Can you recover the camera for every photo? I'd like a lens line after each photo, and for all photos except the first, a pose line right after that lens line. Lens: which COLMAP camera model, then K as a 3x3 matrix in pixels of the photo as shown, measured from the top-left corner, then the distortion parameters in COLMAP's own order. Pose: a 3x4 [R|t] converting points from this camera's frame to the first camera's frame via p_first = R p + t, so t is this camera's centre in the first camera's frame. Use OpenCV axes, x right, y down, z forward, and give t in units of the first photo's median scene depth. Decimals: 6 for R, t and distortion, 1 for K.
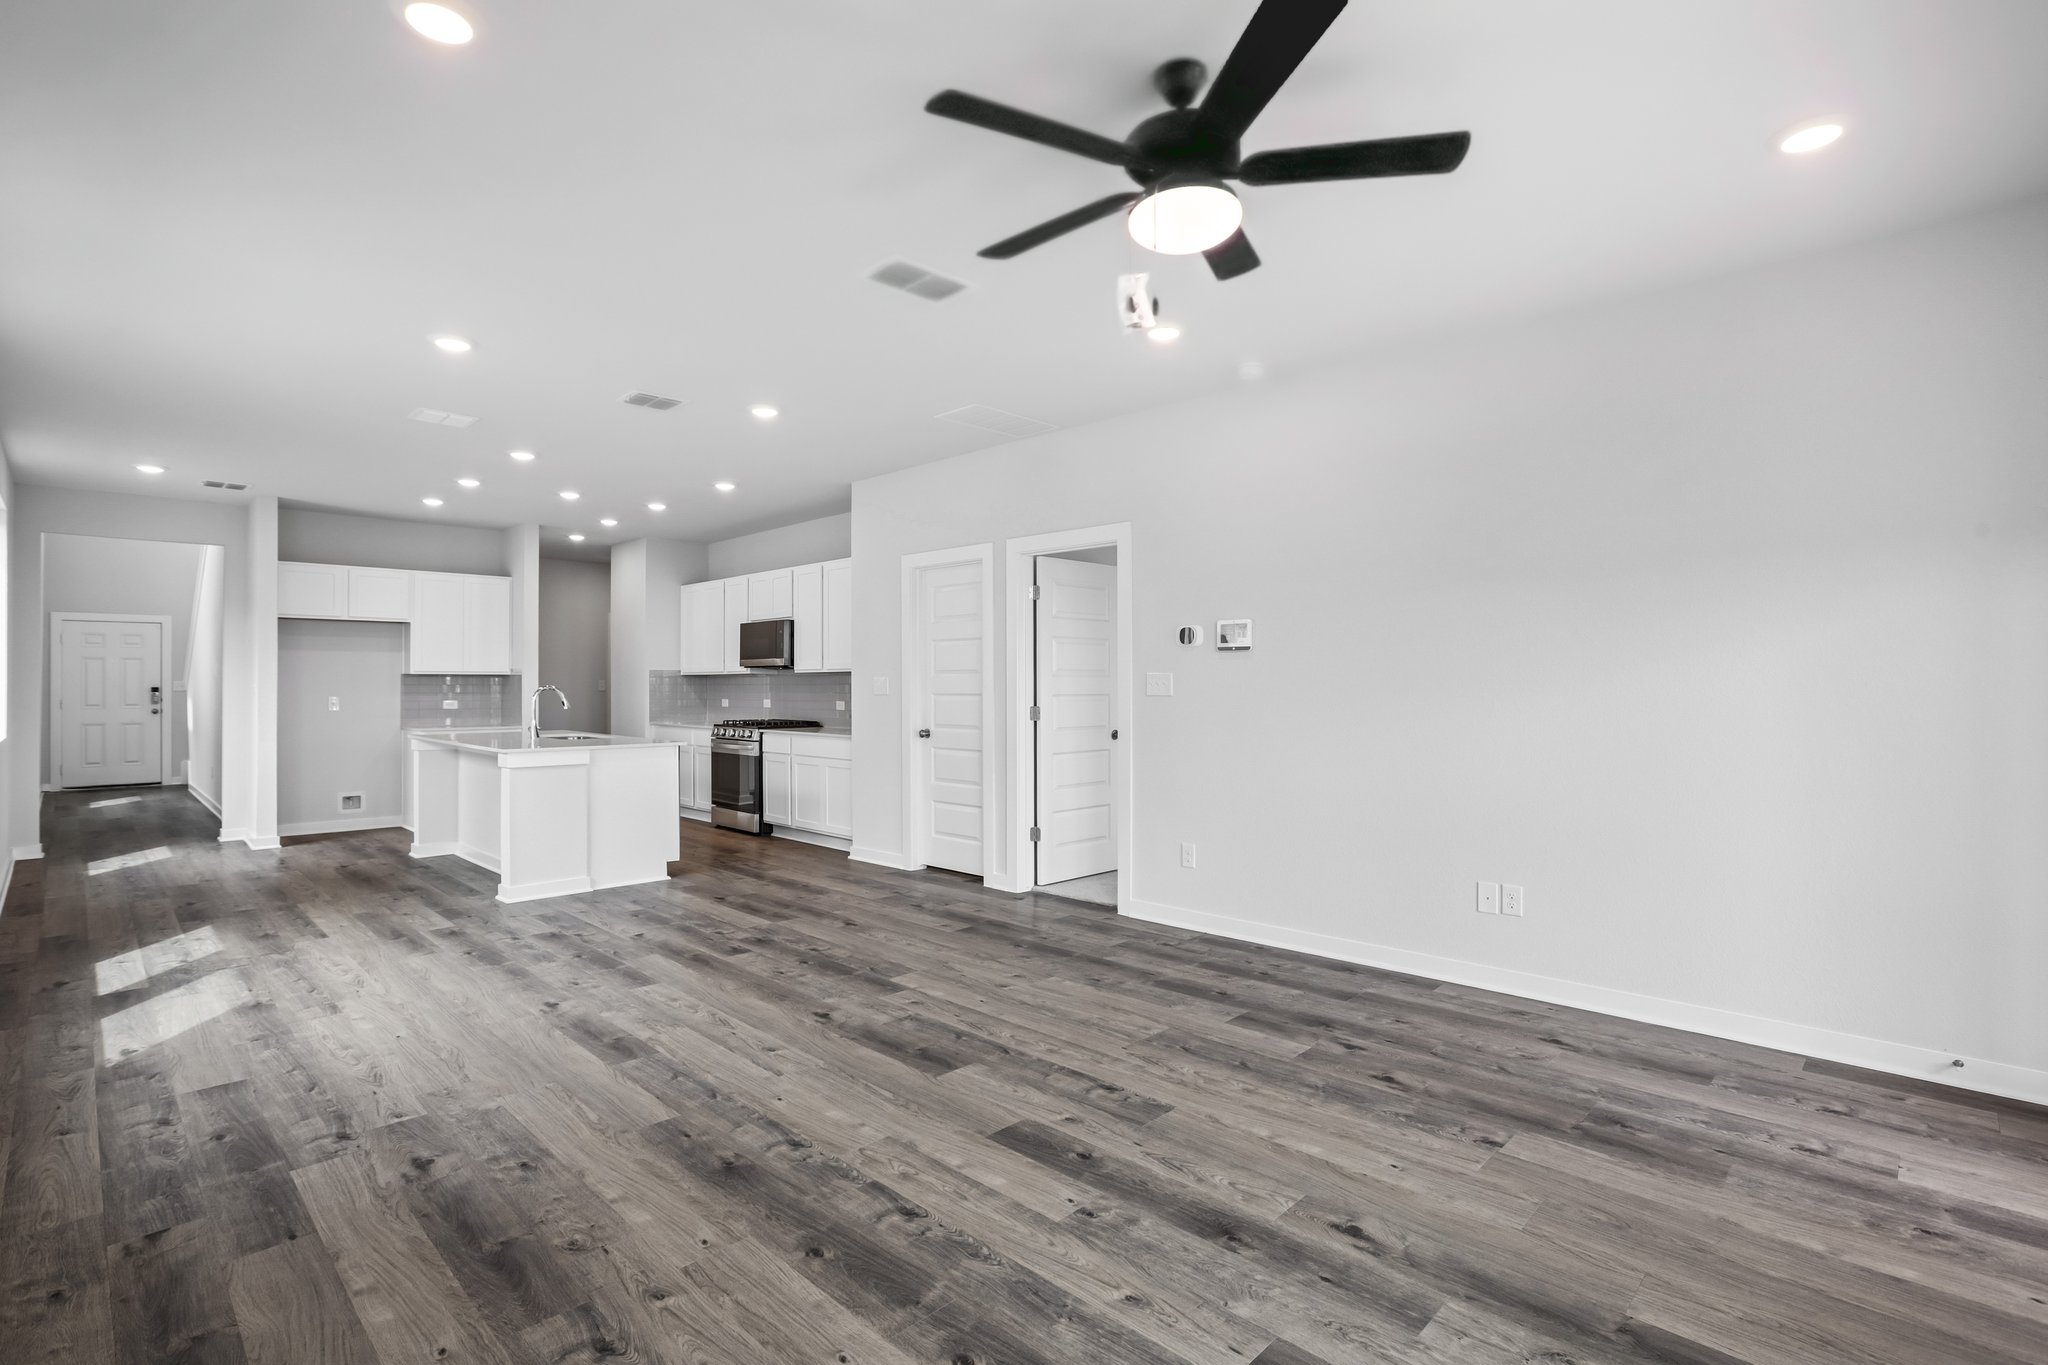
lens RADIAL K [[943.6, 0, 1027.3], [0, 943.6, 687.9], [0, 0, 1]] dist [-0.000732, 0.000475]
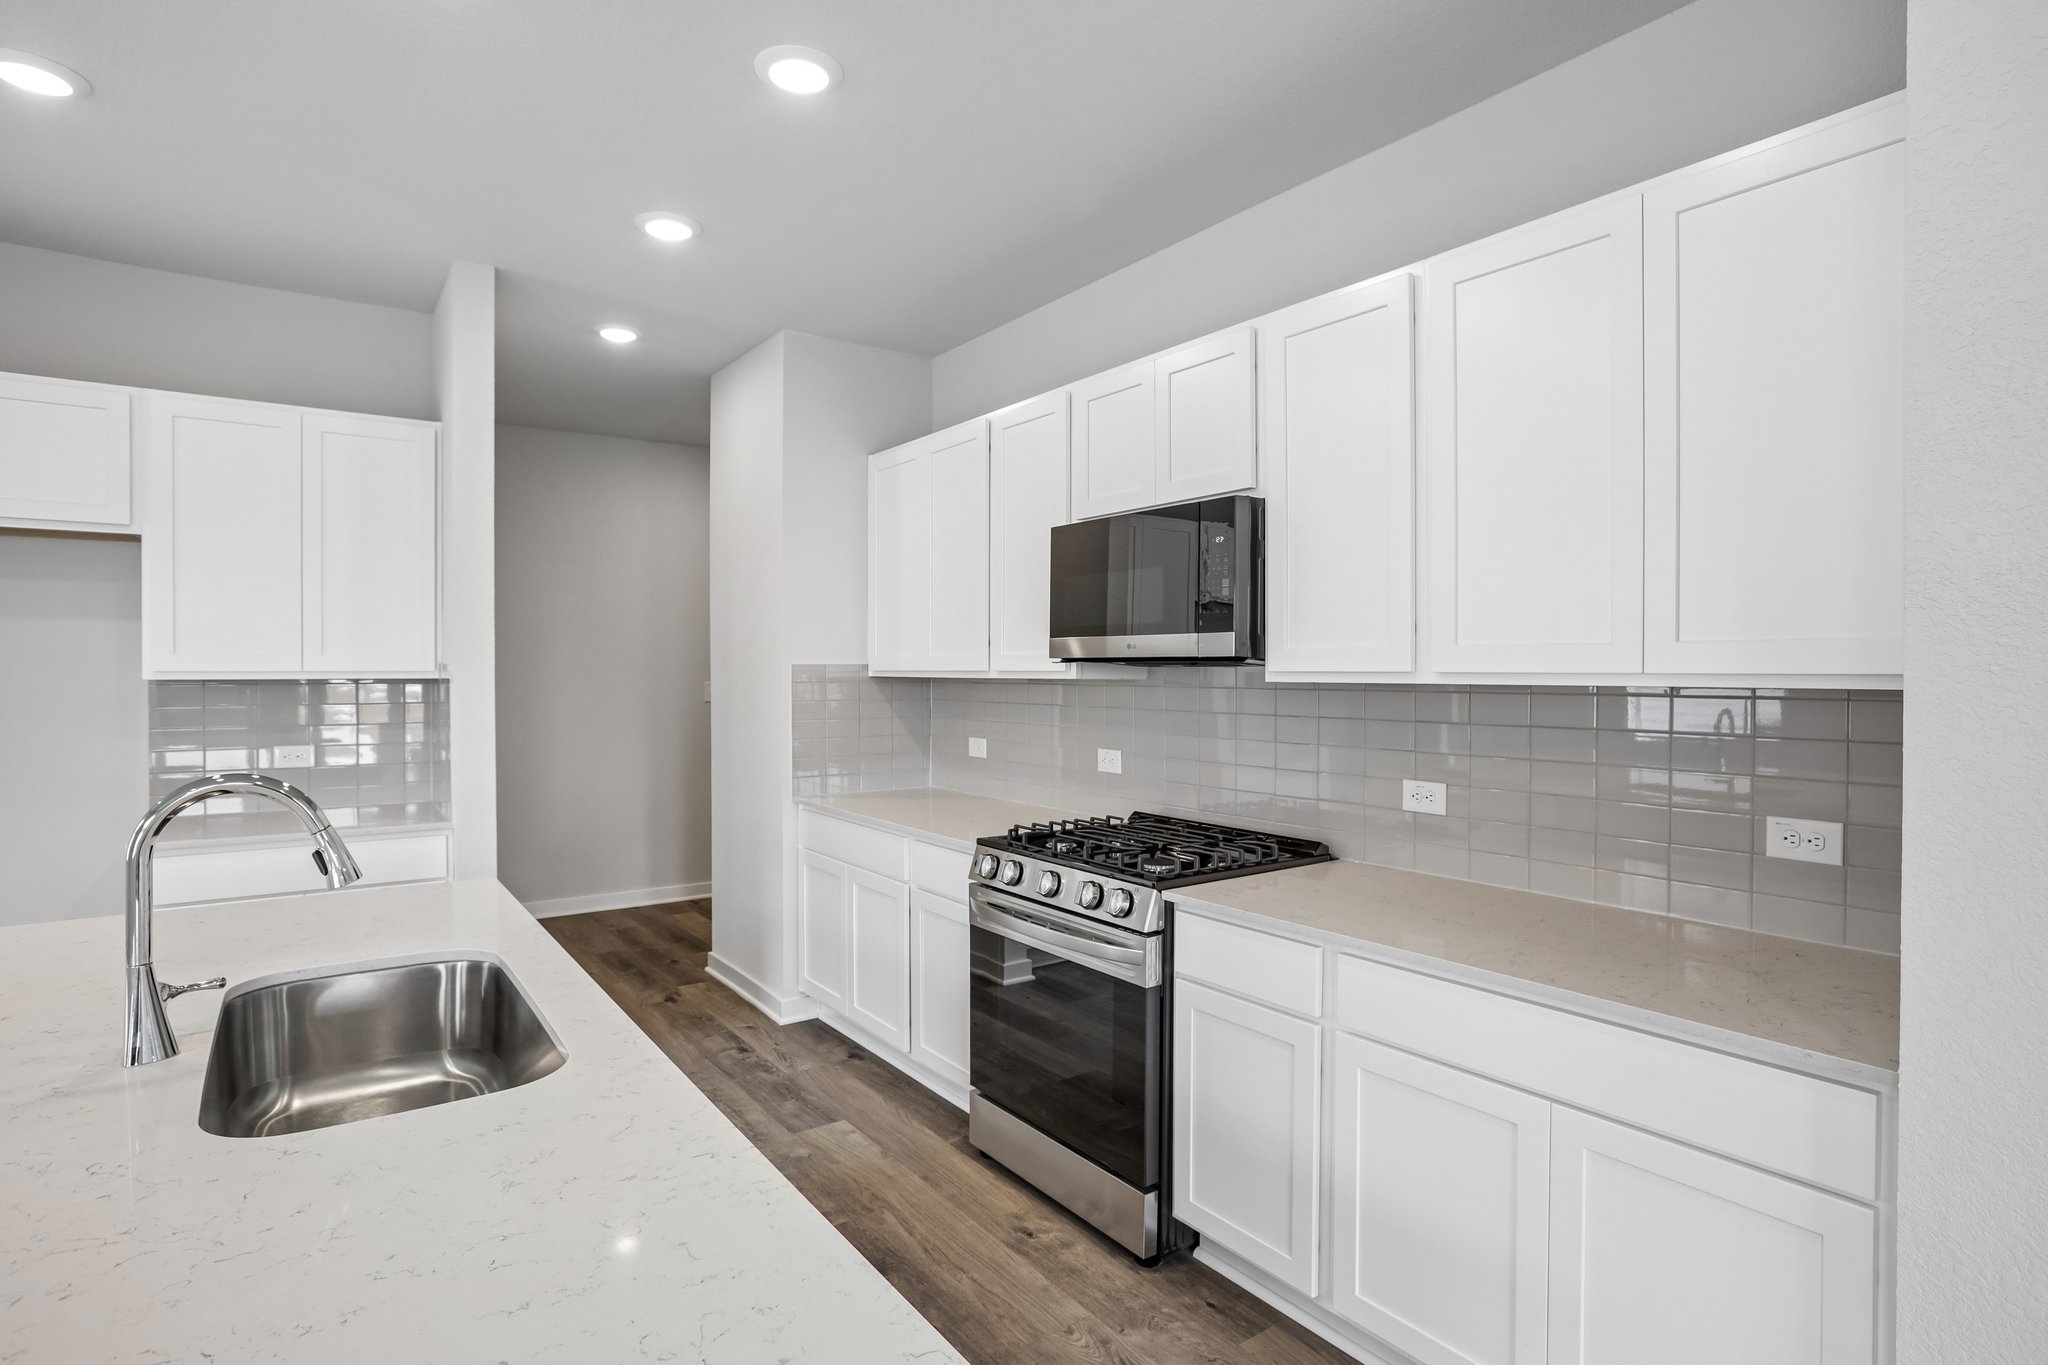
lens RADIAL K [[1053.3, 0, 1024.0], [0, 1053.3, 682.5], [0, 0, 1]] dist [0.001419, 0.000097]
pose [[0.982933, 0.003199, -0.183934, -0.247825], [-0.001879, 0.999971, 0.007350, -0.016743], [0.183953, -0.006879, 0.982911, 0.645033]]
